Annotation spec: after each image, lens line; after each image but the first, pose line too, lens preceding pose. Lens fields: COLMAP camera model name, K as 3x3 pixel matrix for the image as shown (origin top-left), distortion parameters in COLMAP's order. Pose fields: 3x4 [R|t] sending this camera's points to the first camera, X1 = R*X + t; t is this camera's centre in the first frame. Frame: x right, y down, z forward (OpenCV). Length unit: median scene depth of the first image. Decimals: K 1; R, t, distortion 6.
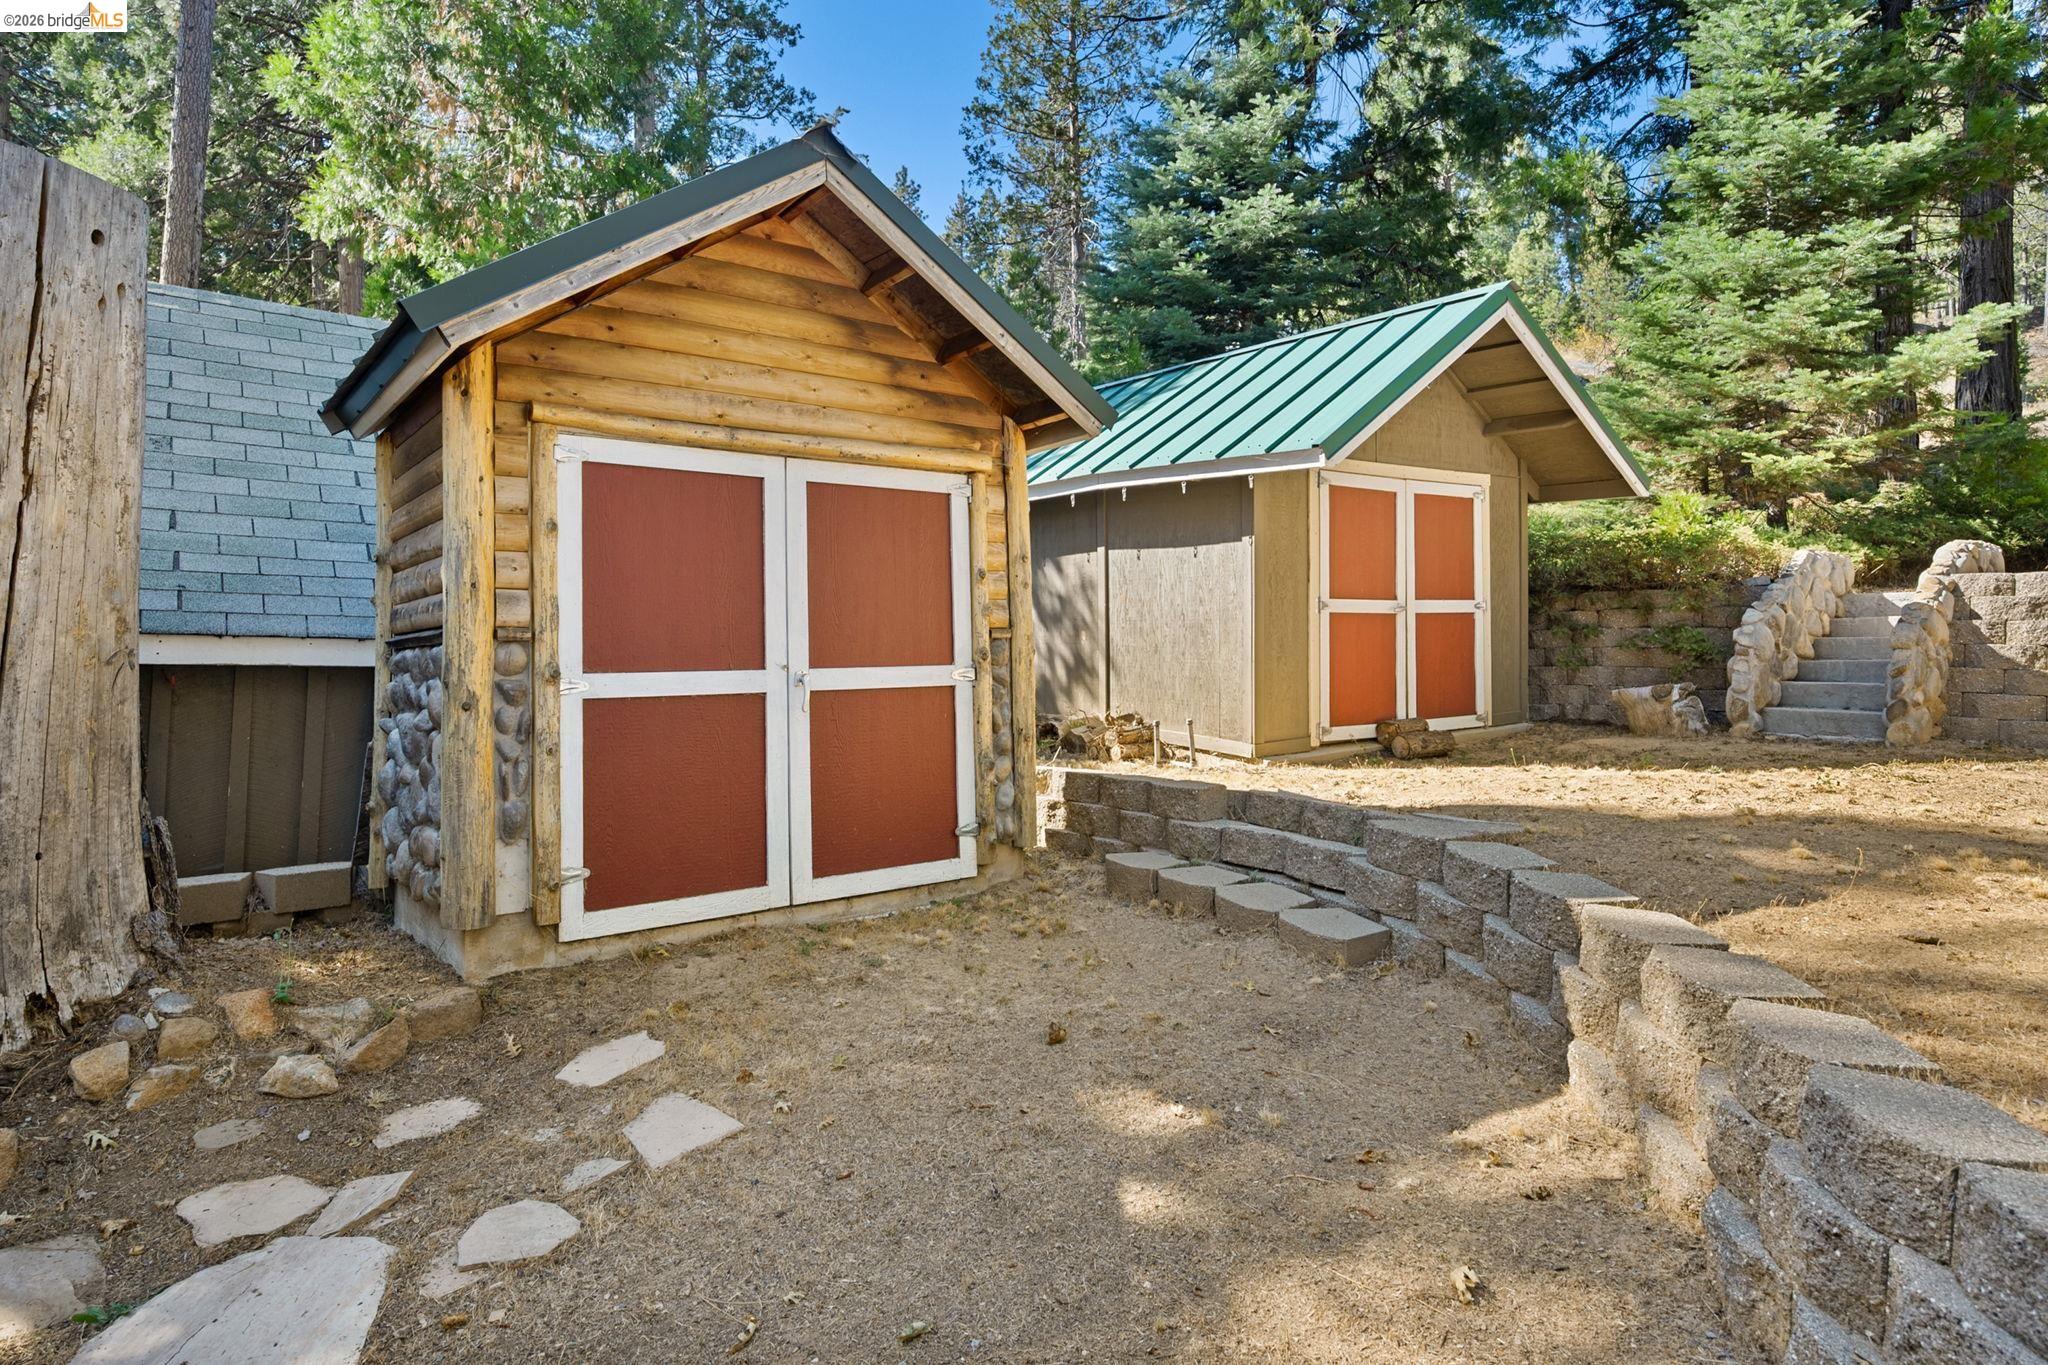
lens RADIAL K [[1158.8, 0, 1020.5], [0, 1158.8, 616.8], [0, 0, 1]] dist [-0.002618, -0.001490]
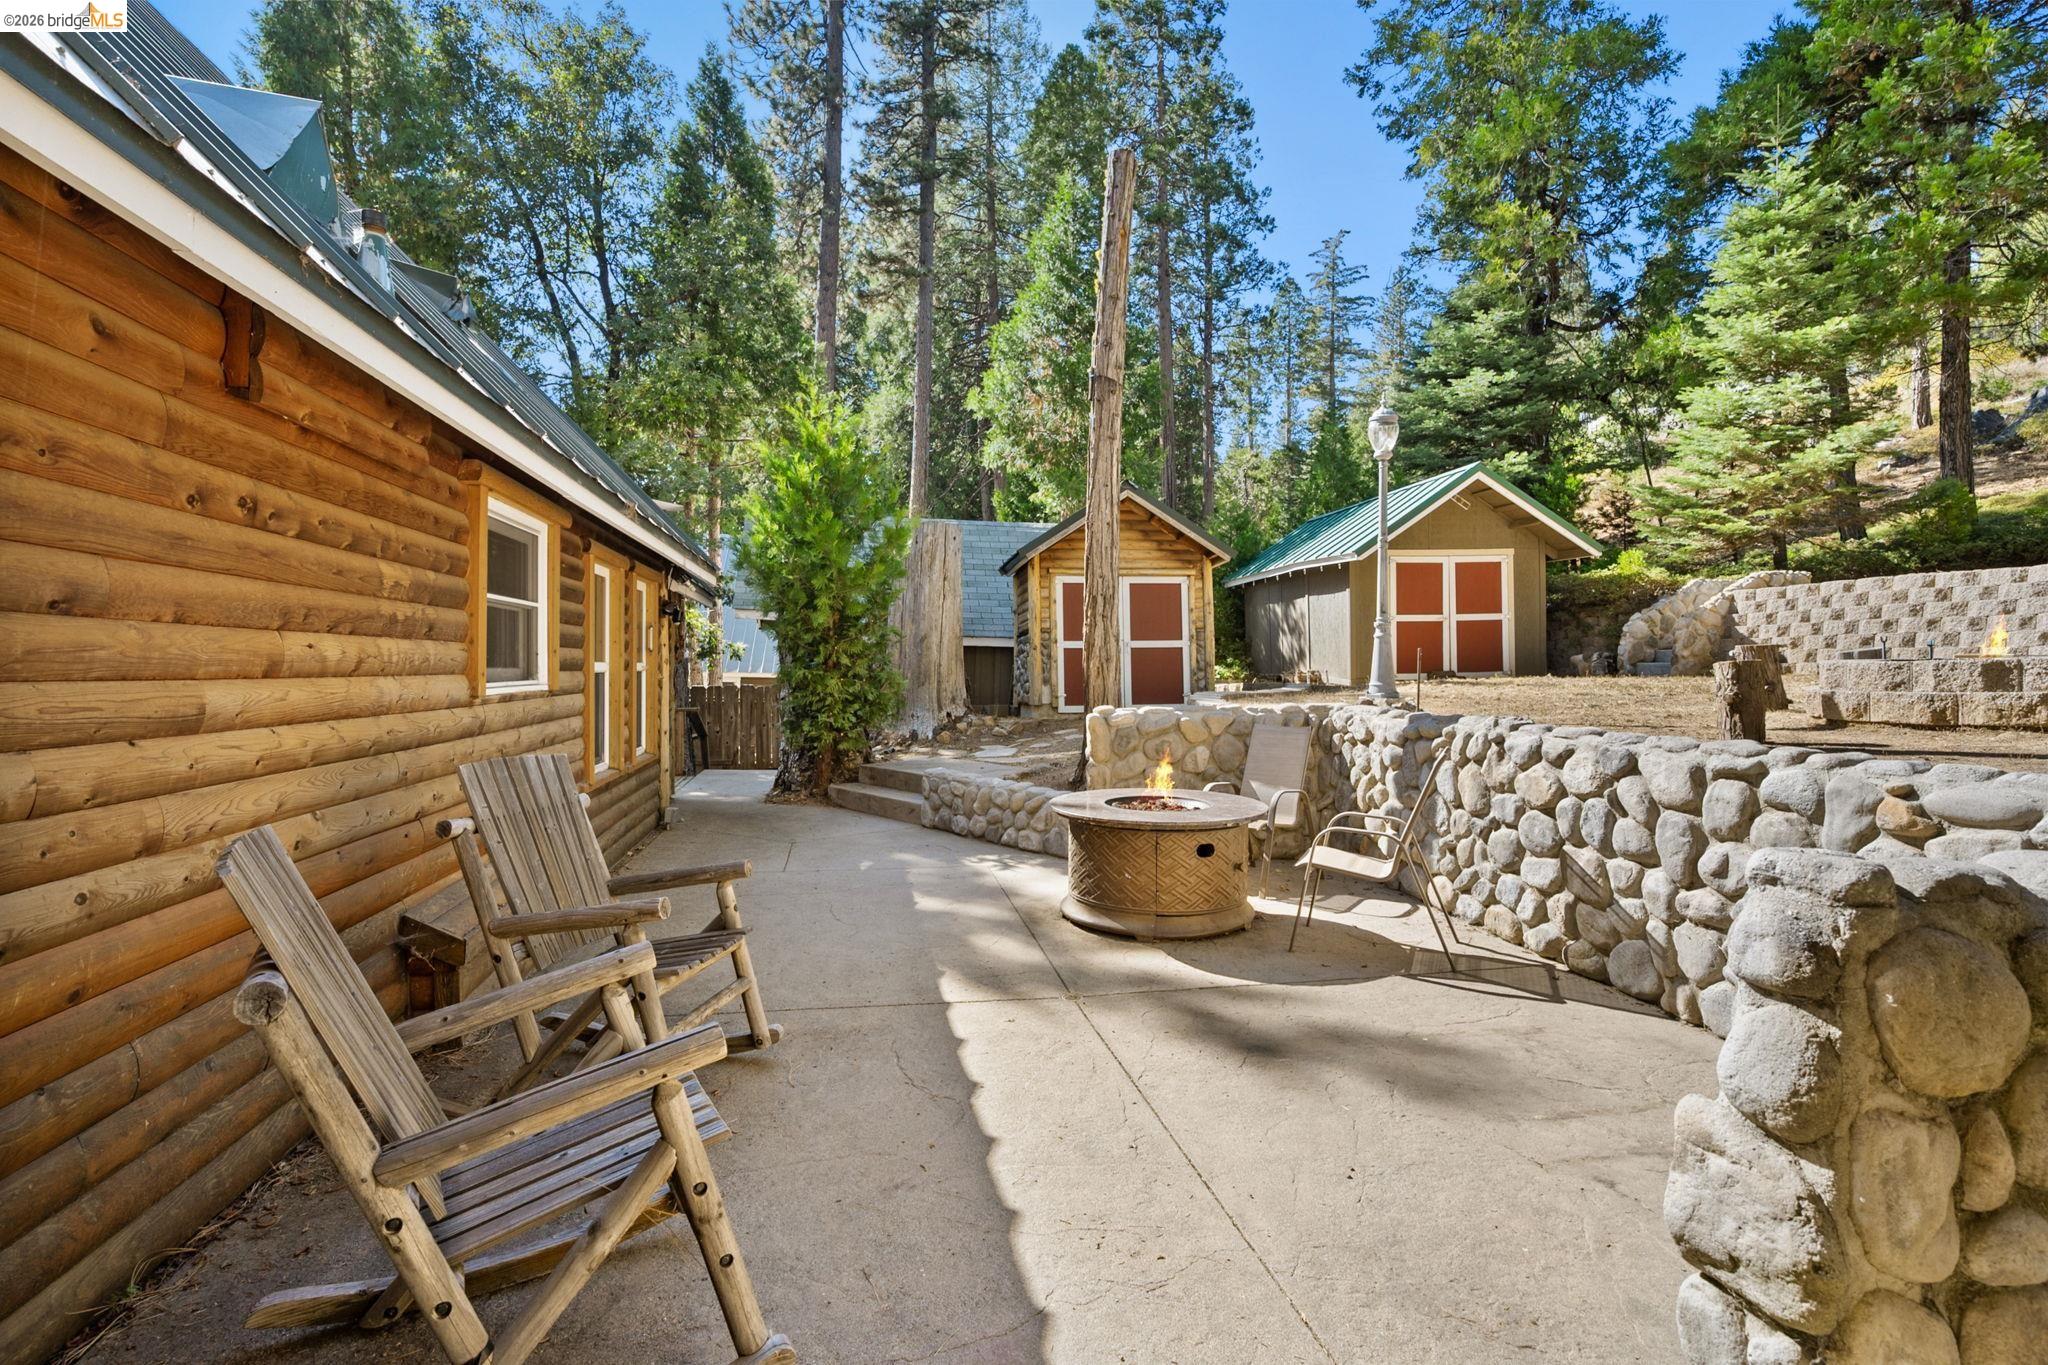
lens RADIAL K [[1068.1, 0, 1026.1], [0, 1068.1, 671.2], [0, 0, 1]] dist [-0.001598, 0.000492]
pose [[0.878185, -0.010118, -0.478215, 0.598591], [0.016374, 0.999826, 0.008914, 0.059370], [0.478041, -0.015658, 0.878198, -1.069405]]
